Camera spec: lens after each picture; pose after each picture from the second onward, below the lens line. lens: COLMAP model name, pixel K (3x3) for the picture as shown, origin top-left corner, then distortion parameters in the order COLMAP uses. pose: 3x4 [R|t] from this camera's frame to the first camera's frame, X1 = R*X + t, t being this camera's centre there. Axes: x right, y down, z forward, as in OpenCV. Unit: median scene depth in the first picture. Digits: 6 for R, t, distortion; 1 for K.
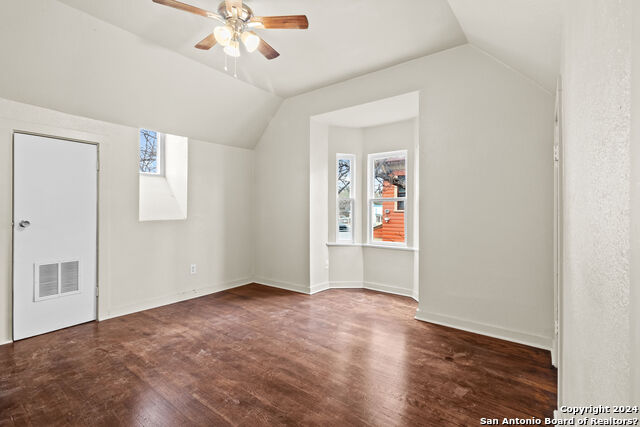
lens RADIAL K [[297.5, 0, 322.3], [0, 297.5, 209.8], [0, 0, 1]] dist [-0.000625, 0.000278]
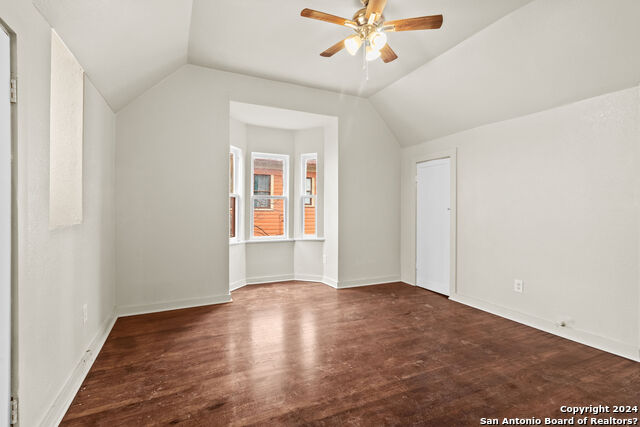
lens RADIAL K [[297.5, 0, 318.0], [0, 297.5, 210.5], [0, 0, 1]] dist [-0.000625, 0.000278]
pose [[0.474238, -0.010850, 0.880330, -0.807125], [0.001395, 0.999932, 0.011572, 0.001296], [-0.880396, -0.004260, 0.474221, 0.405653]]
